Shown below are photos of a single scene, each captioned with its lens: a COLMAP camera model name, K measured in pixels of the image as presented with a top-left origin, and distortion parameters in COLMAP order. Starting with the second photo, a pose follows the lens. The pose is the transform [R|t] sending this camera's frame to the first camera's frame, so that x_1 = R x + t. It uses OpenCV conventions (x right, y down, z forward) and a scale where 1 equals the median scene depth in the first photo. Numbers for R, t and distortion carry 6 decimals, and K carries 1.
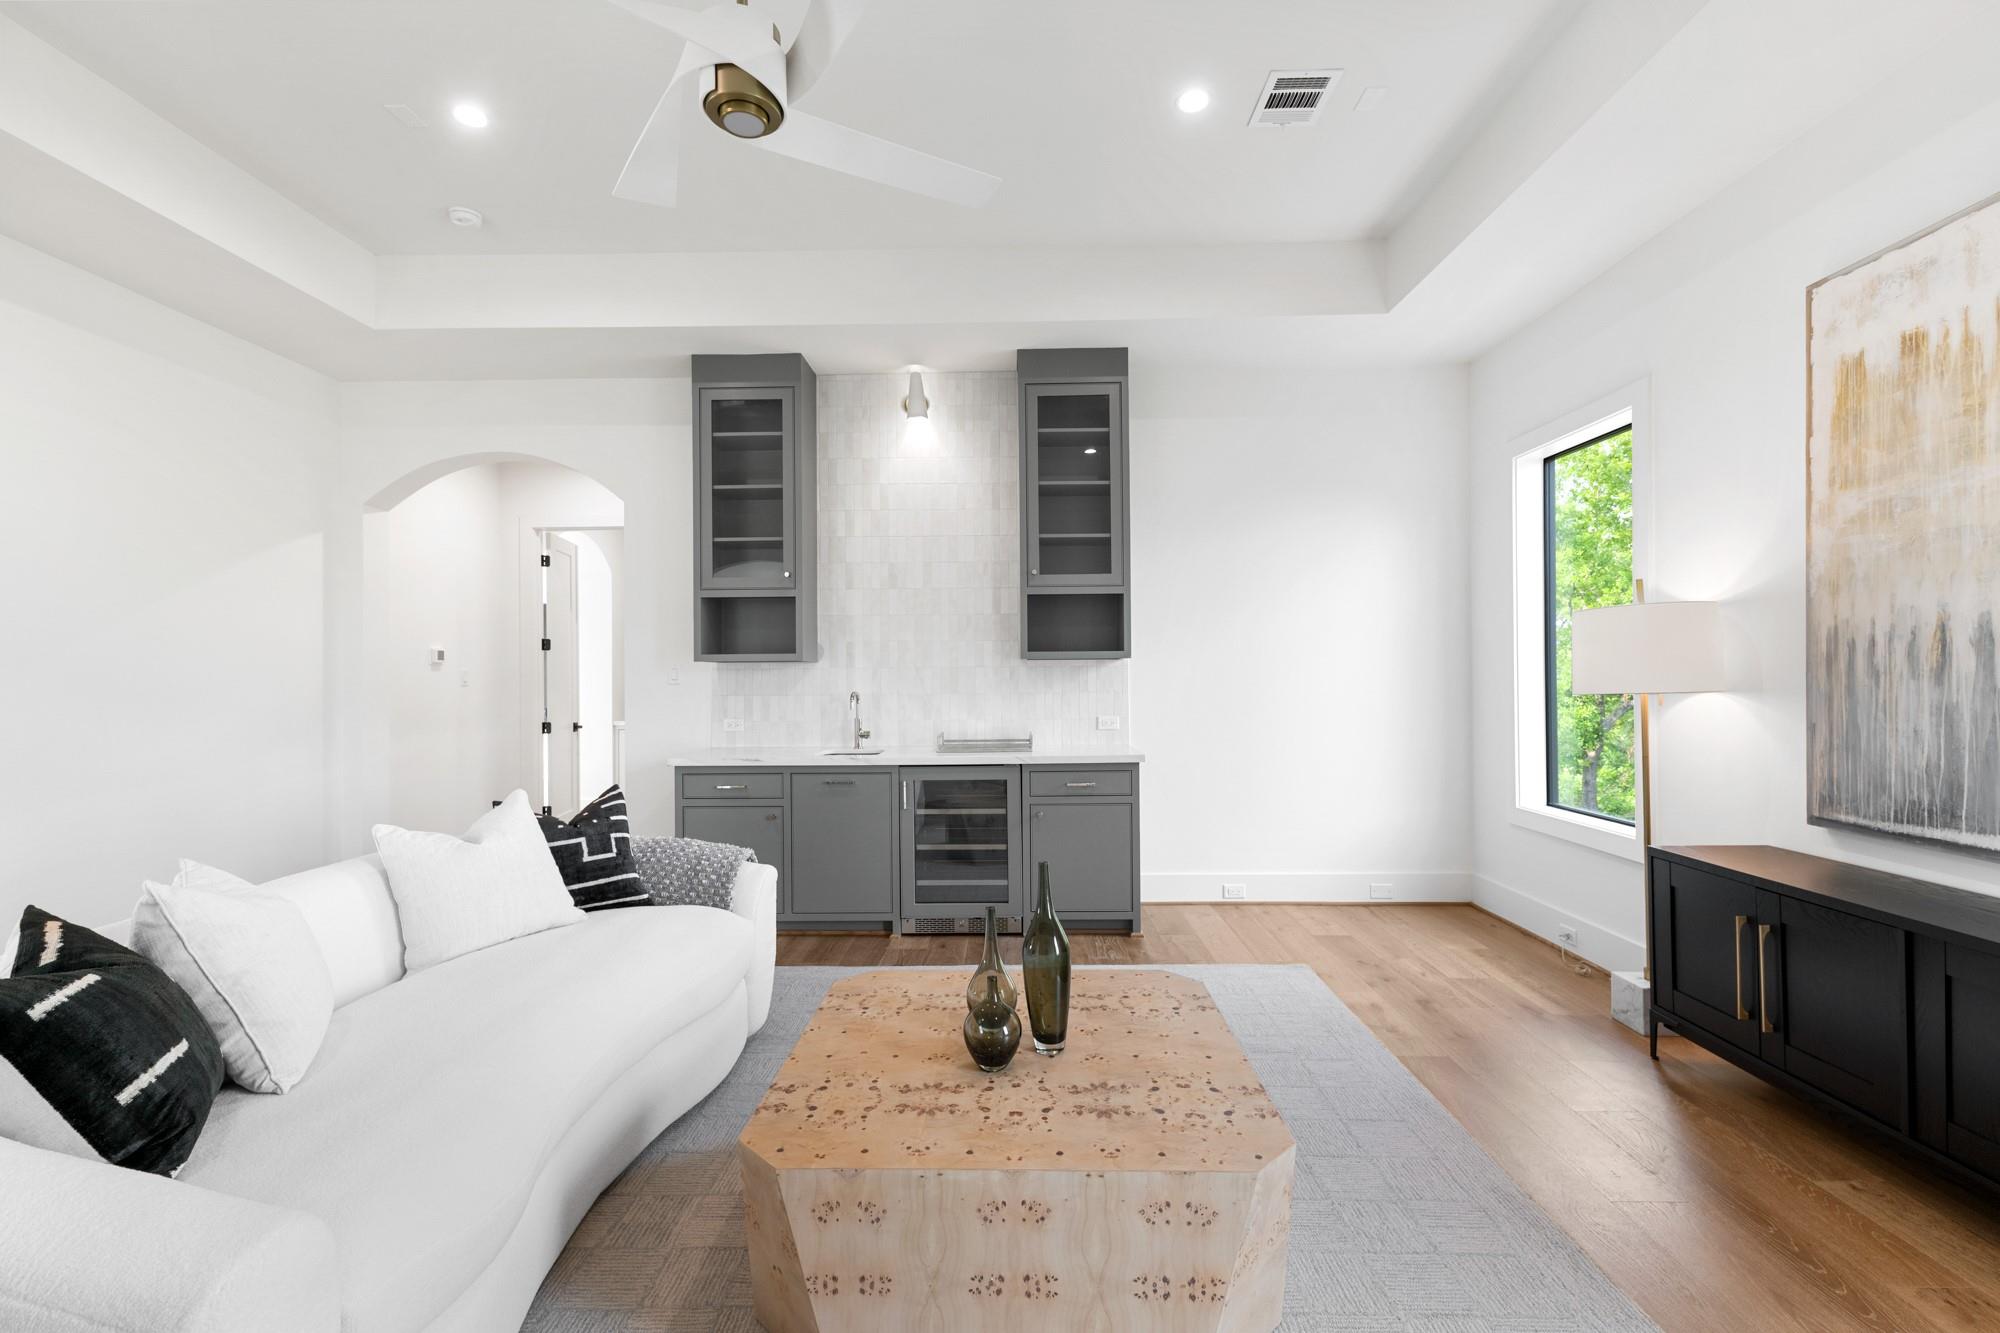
lens RADIAL K [[894.2, 0, 996.0], [0, 894.2, 670.4], [0, 0, 1]] dist [0.004722, 0.000534]
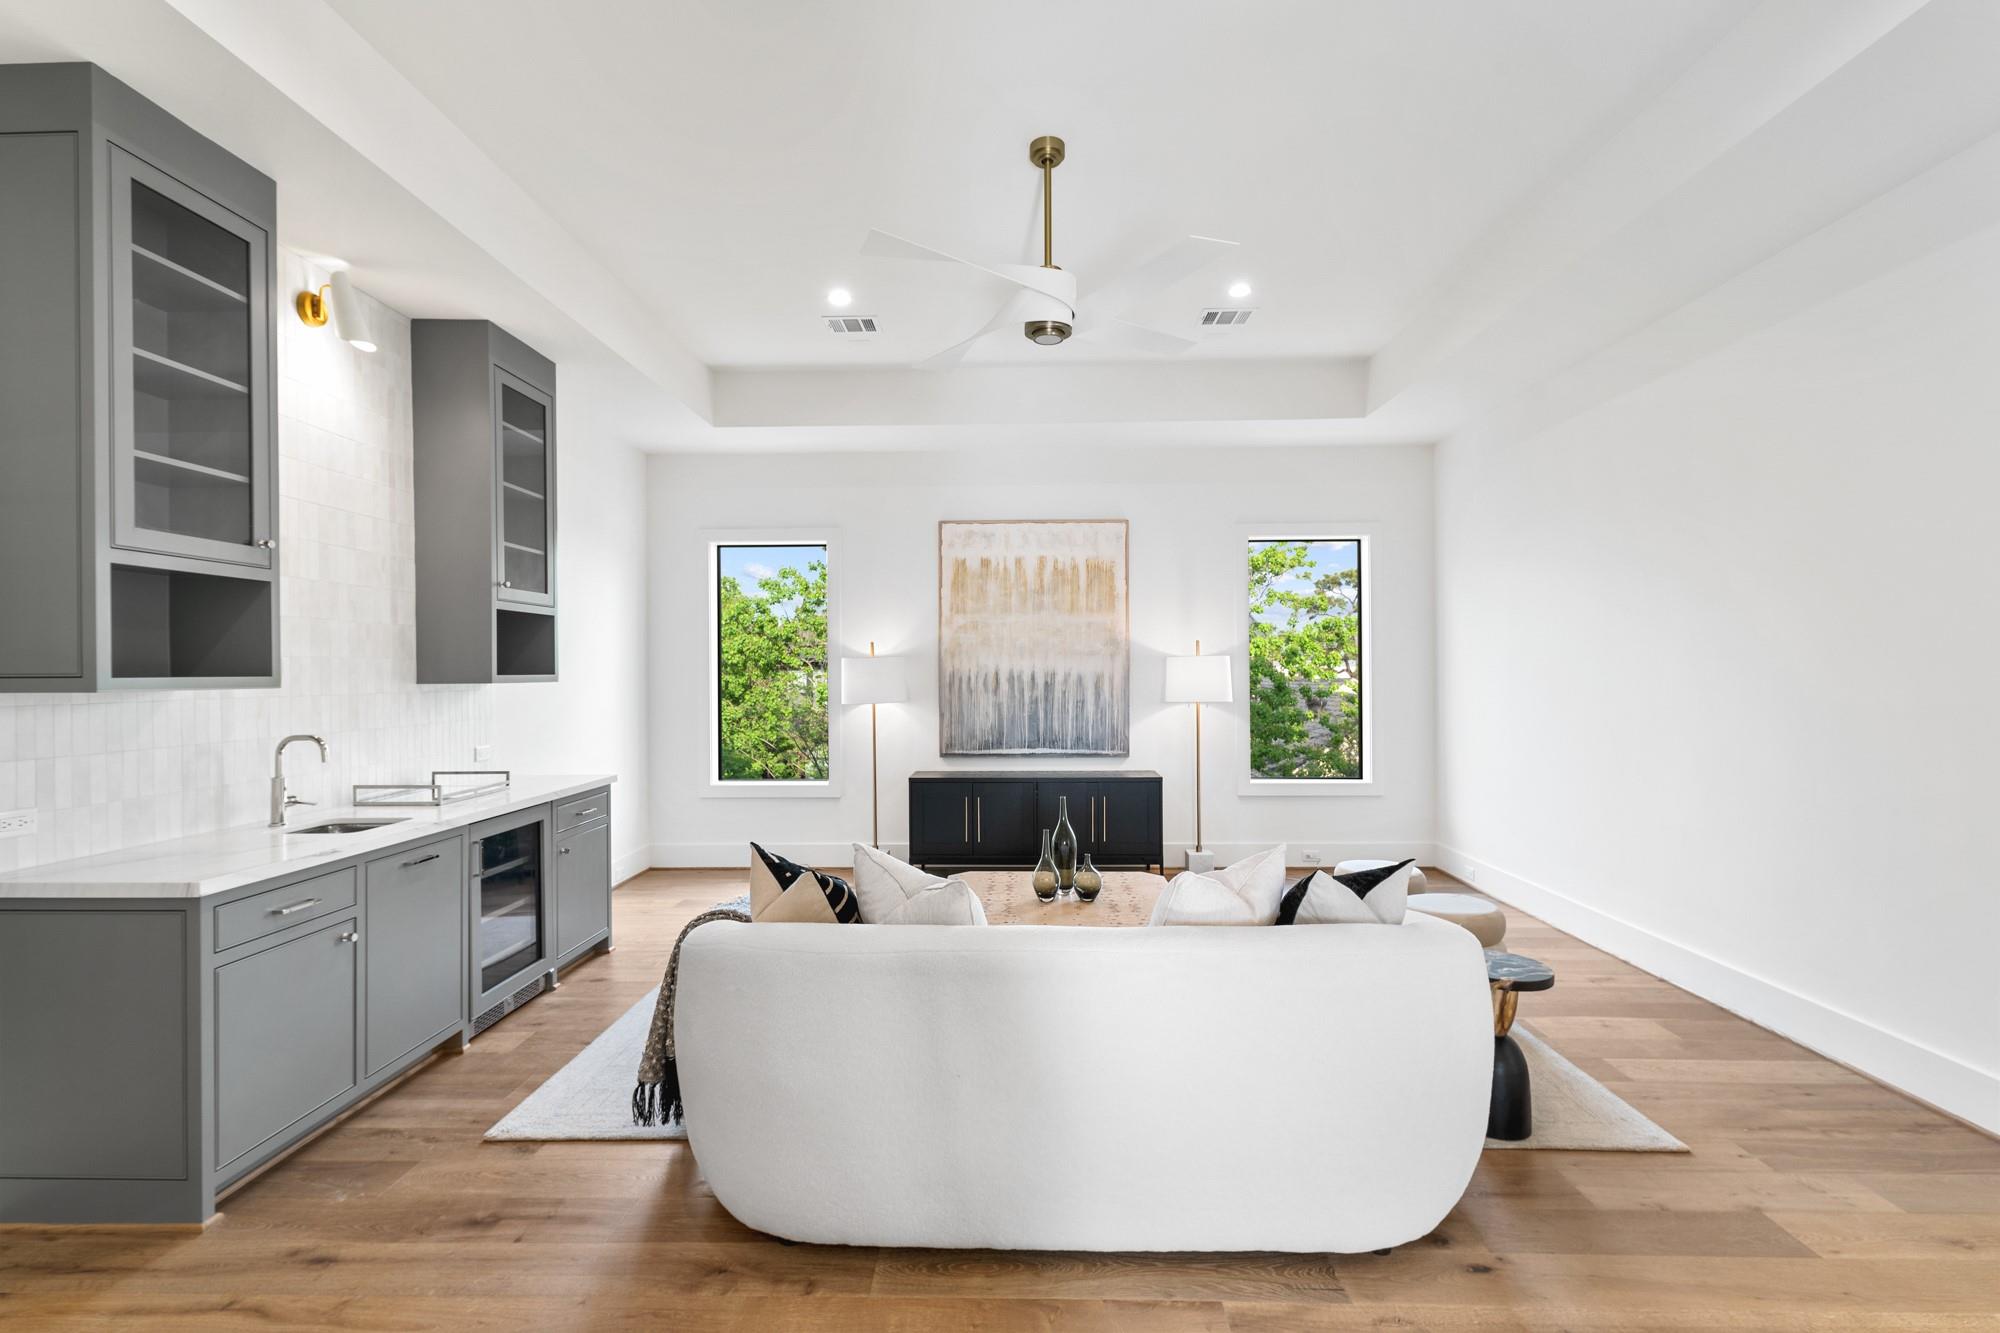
lens RADIAL K [[938.8, 0, 998.3], [0, 938.8, 669.8], [0, 0, 1]] dist [-0.000560, -0.000112]
pose [[-0.015159, 0.009902, 0.999836, -1.559681], [0.001562, 0.999950, -0.009880, -0.028422], [-0.999884, 0.001412, -0.015174, 0.938525]]
